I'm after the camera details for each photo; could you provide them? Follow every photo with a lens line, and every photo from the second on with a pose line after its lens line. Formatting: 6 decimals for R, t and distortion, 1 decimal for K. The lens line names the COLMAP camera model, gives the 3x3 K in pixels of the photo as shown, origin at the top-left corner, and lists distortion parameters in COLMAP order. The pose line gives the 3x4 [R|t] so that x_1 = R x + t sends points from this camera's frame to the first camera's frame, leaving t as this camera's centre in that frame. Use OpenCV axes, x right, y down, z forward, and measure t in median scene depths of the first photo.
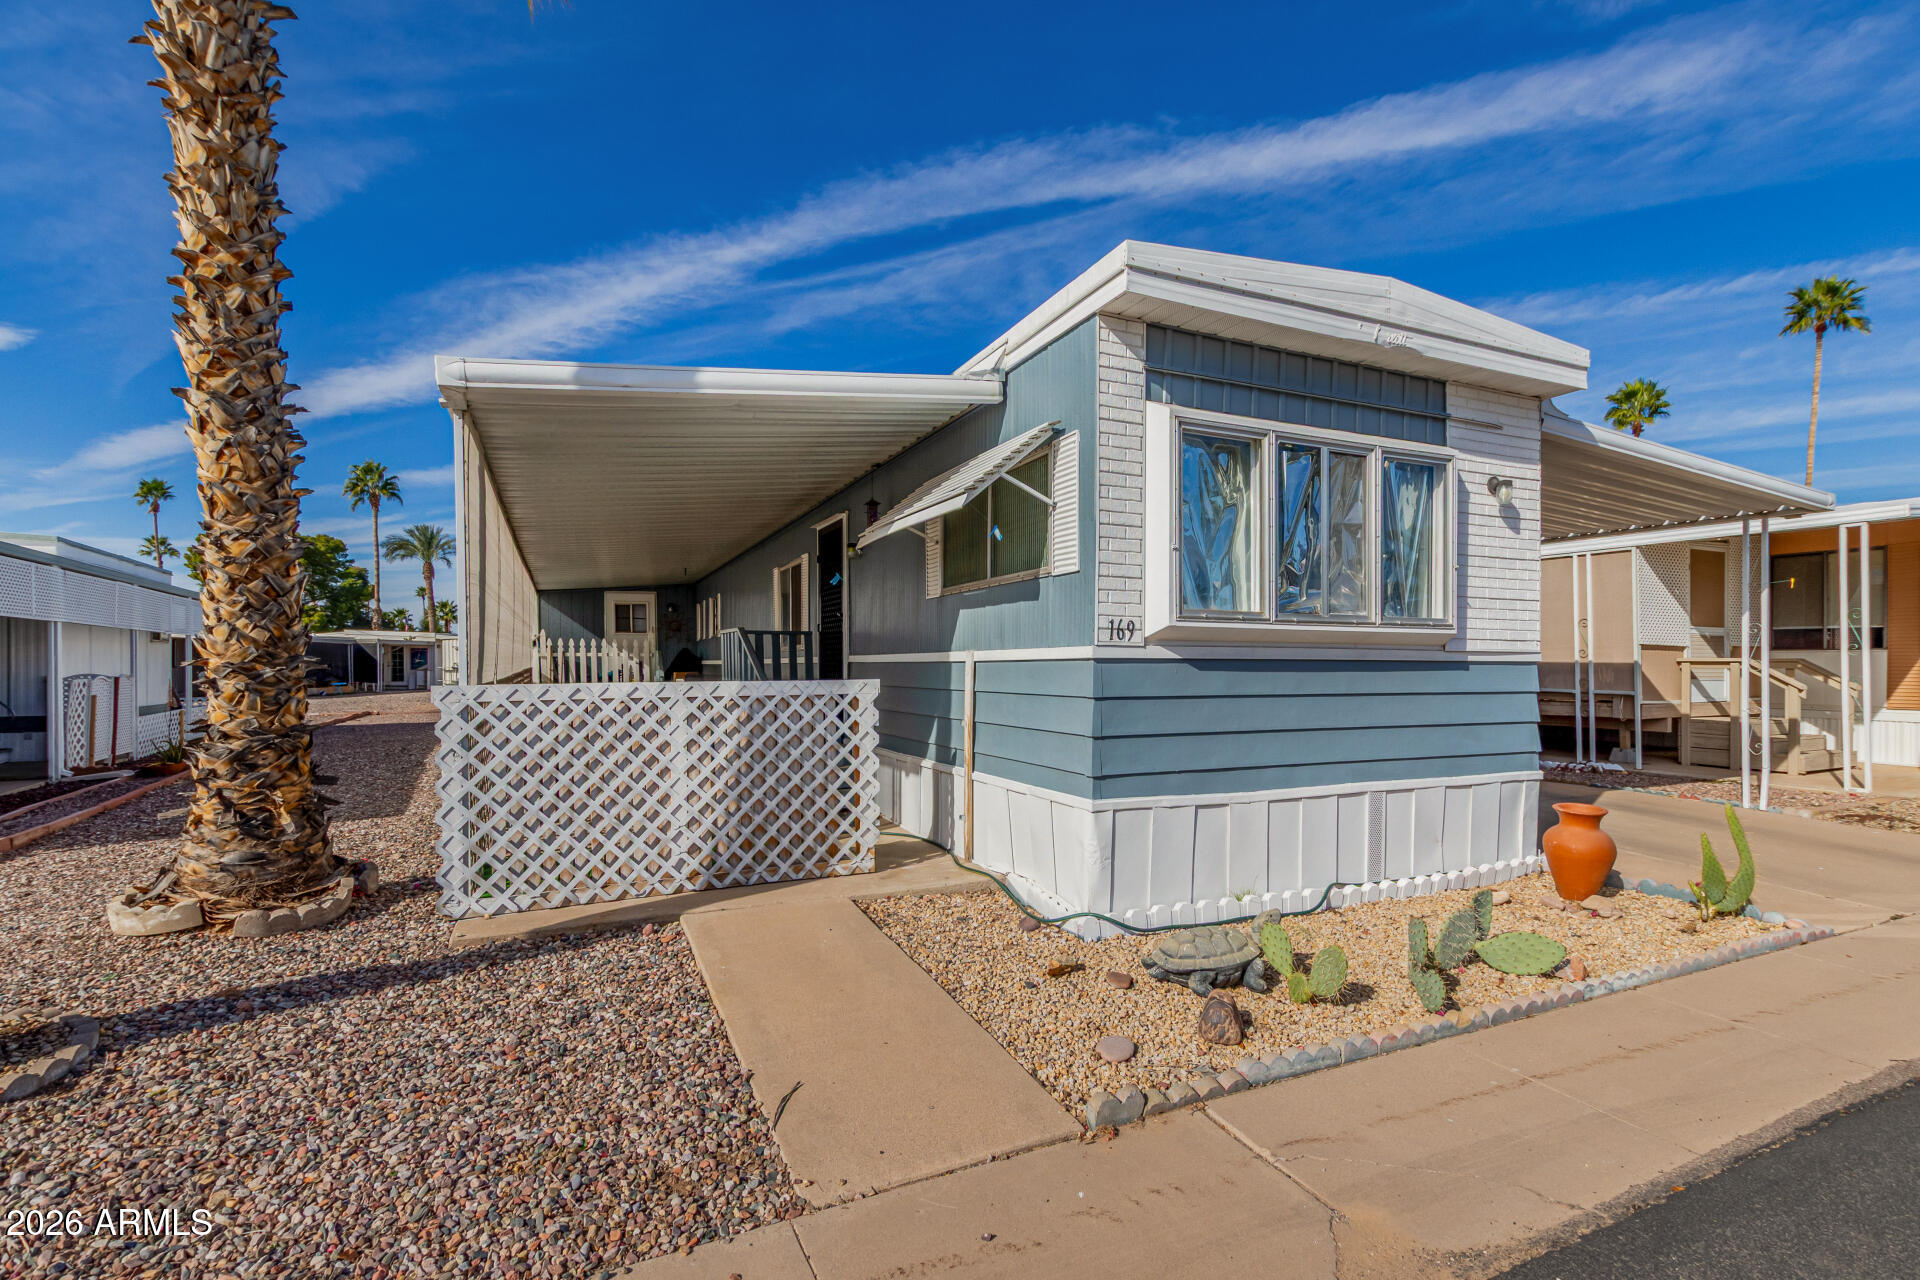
lens RADIAL K [[886.4, 0, 958.6], [0, 886.4, 661.0], [0, 0, 1]] dist [0.012283, -0.000220]
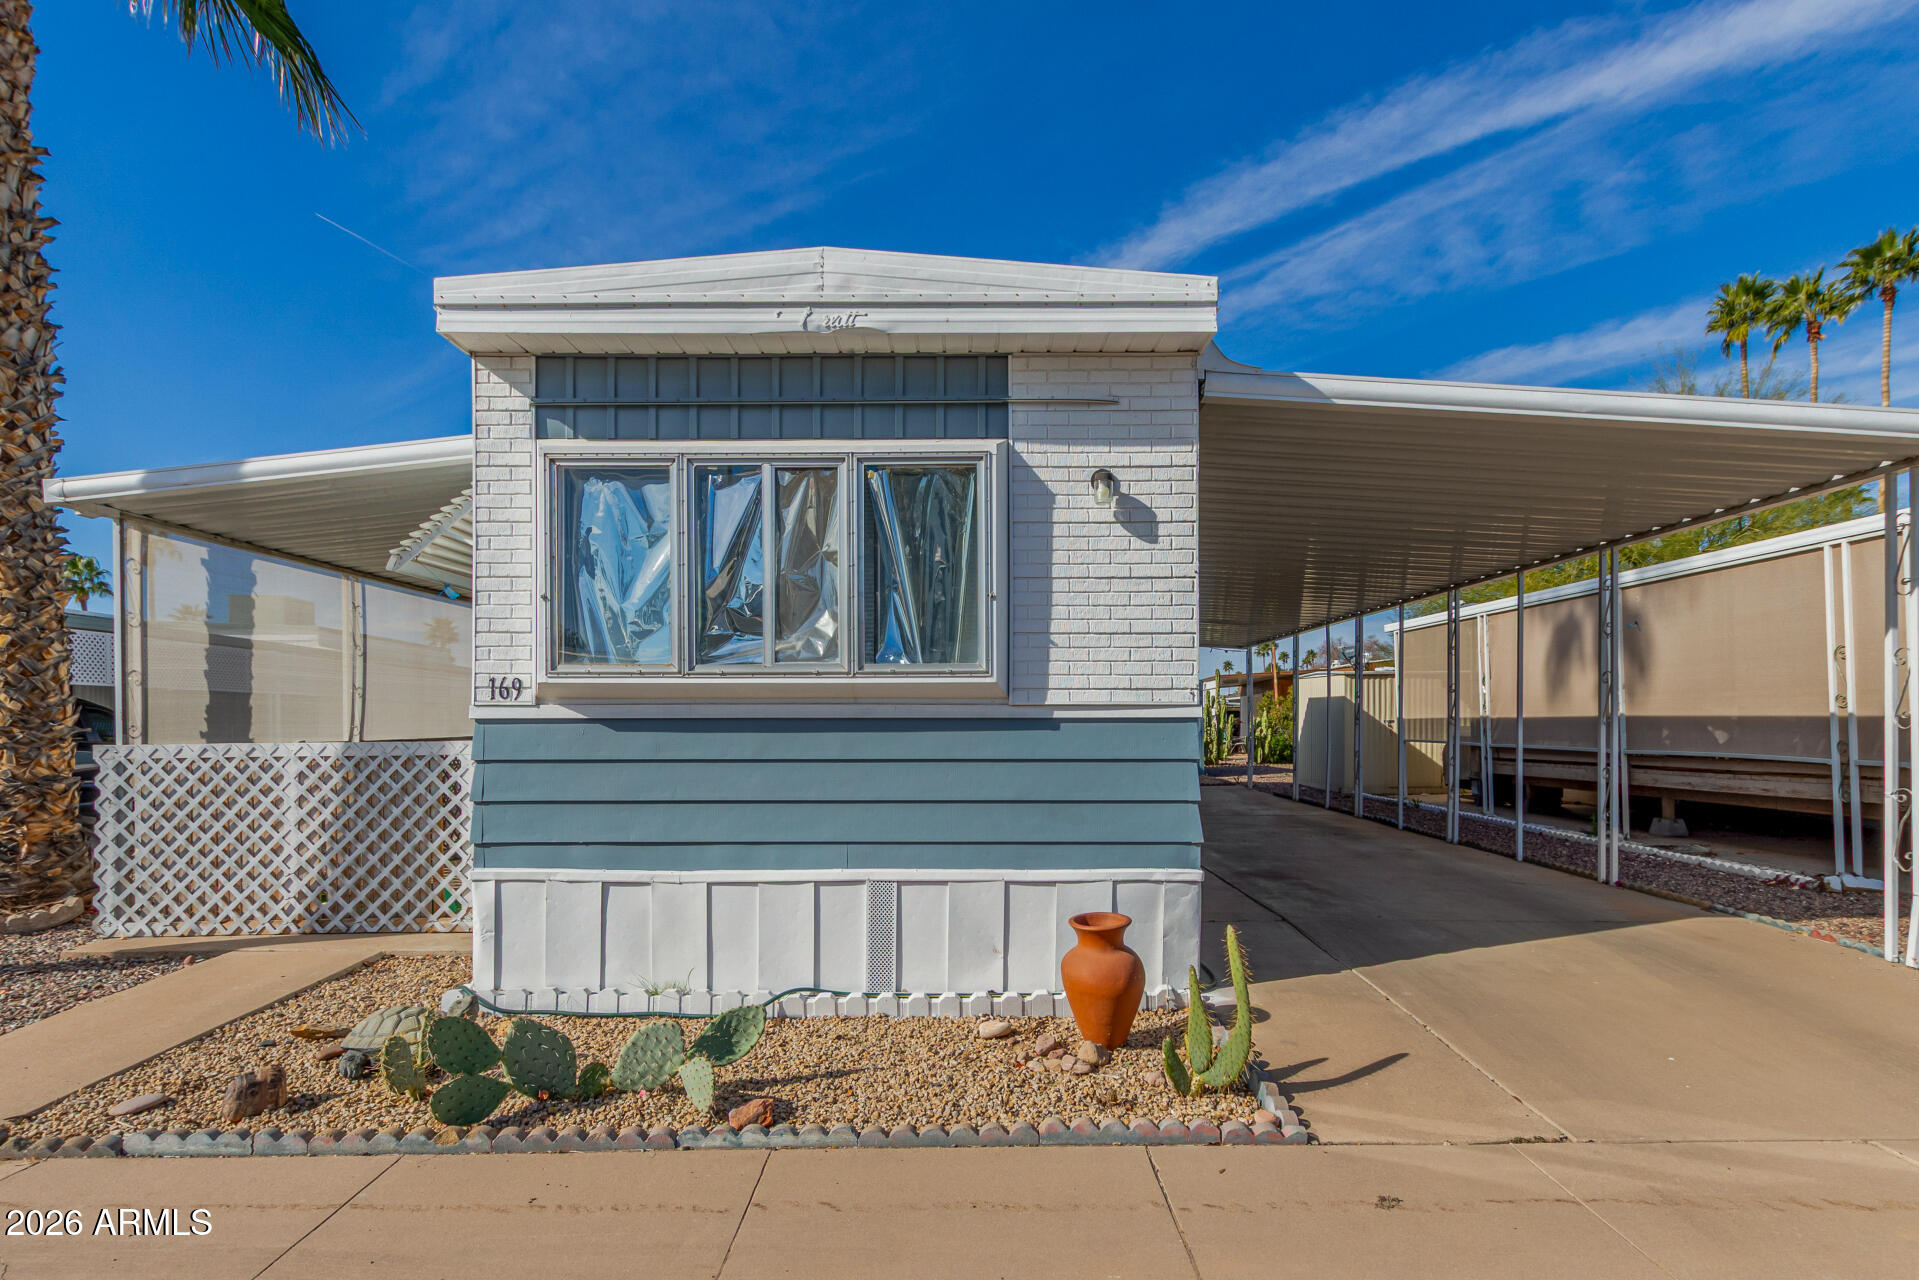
lens RADIAL K [[969.8, 0, 933.2], [0, 969.8, 708.7], [0, 0, 1]] dist [0.004821, -0.001020]
pose [[0.909817, -0.011150, -0.414860, 0.866719], [0.007226, 0.999913, -0.011029, 0.000579], [0.414947, 0.007037, 0.909818, 0.221623]]
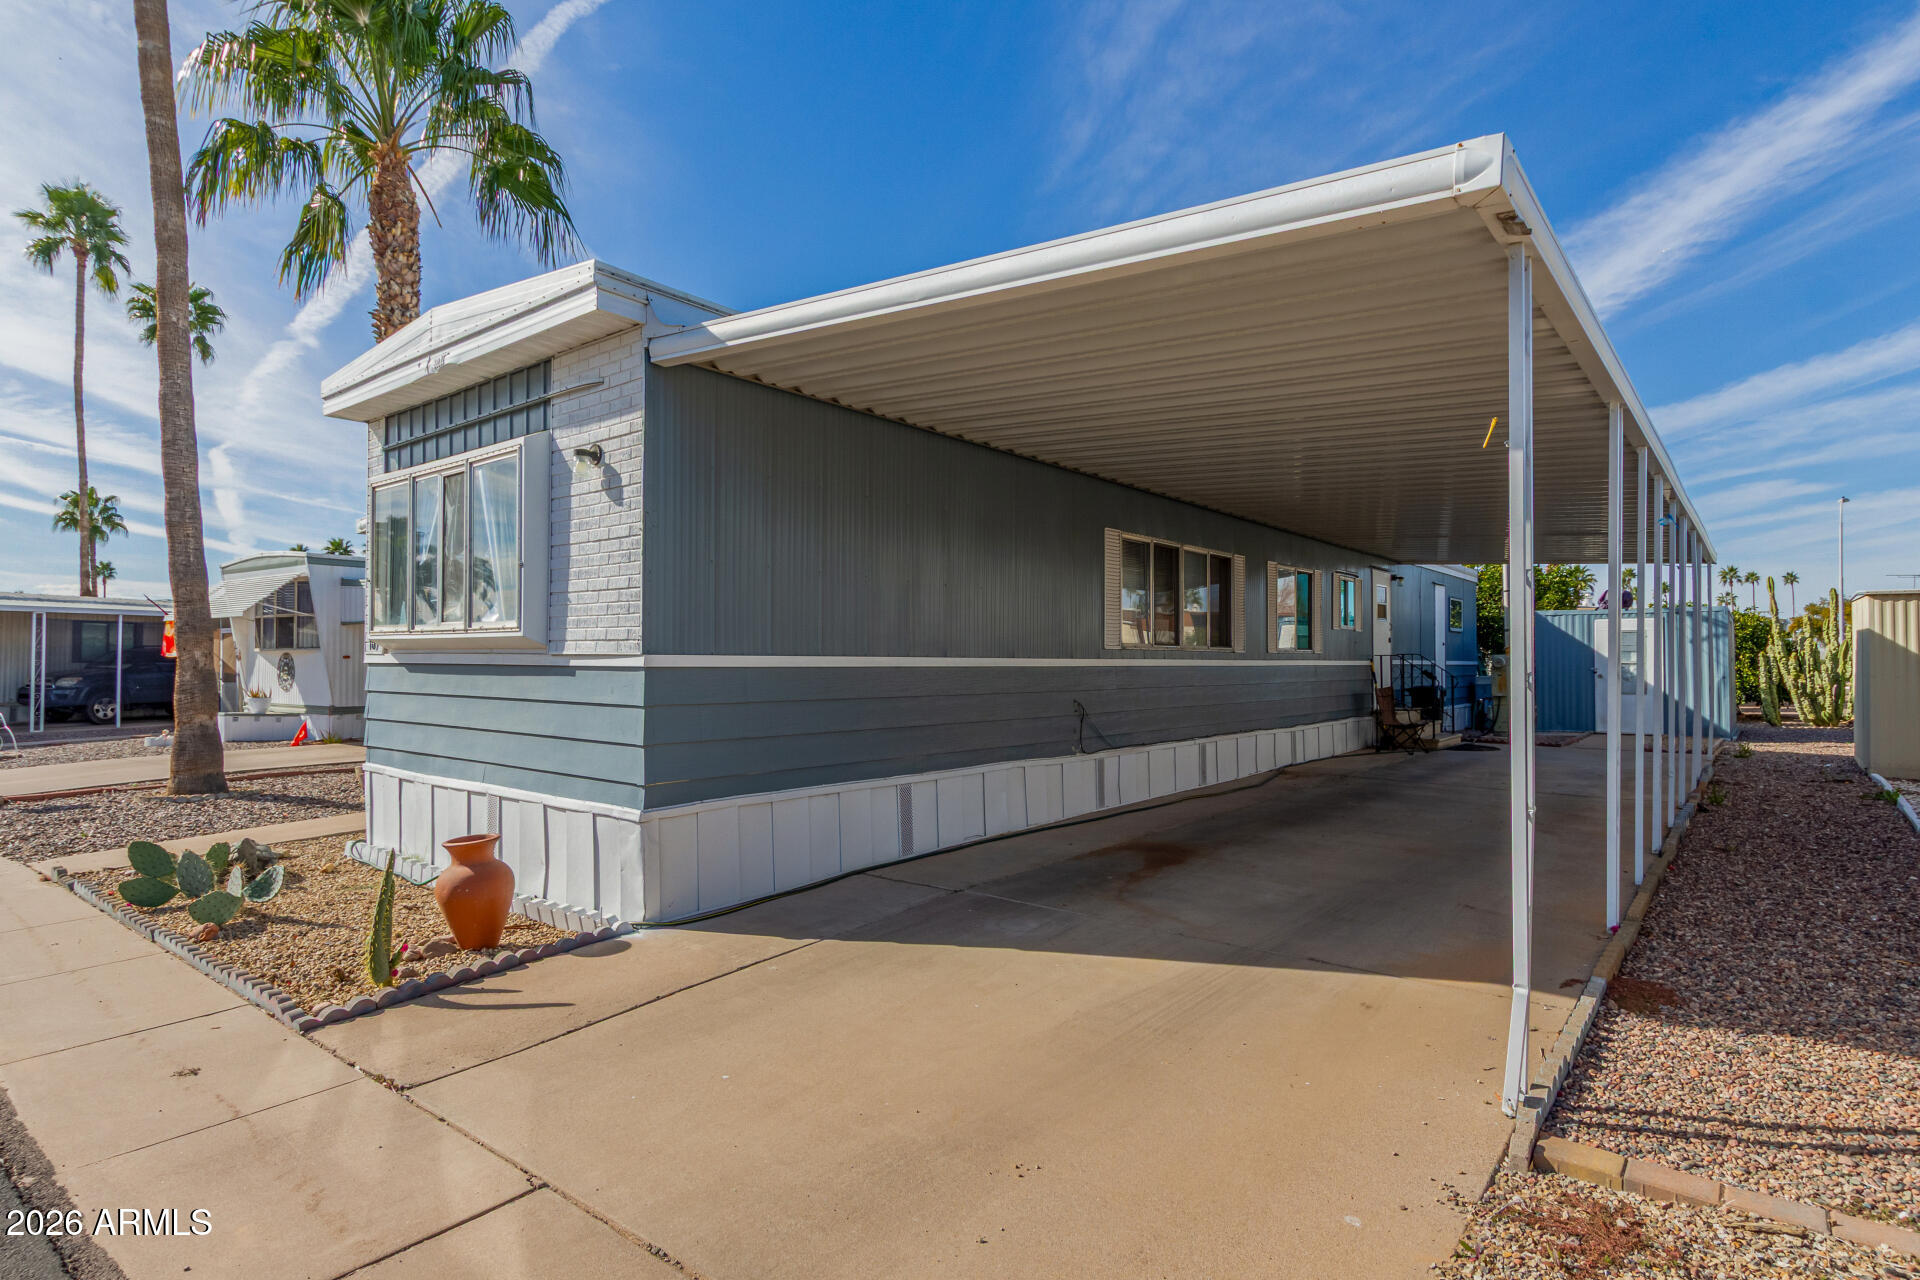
lens RADIAL K [[930.8, 0, 977.3], [0, 930.8, 638.4], [0, 0, 1]] dist [-0.021497, -0.000878]
pose [[0.496315, -0.021533, -0.867875, 1.640553], [0.000016, 0.999693, -0.024794, -0.004420], [0.868143, 0.012291, 0.496163, 0.949283]]
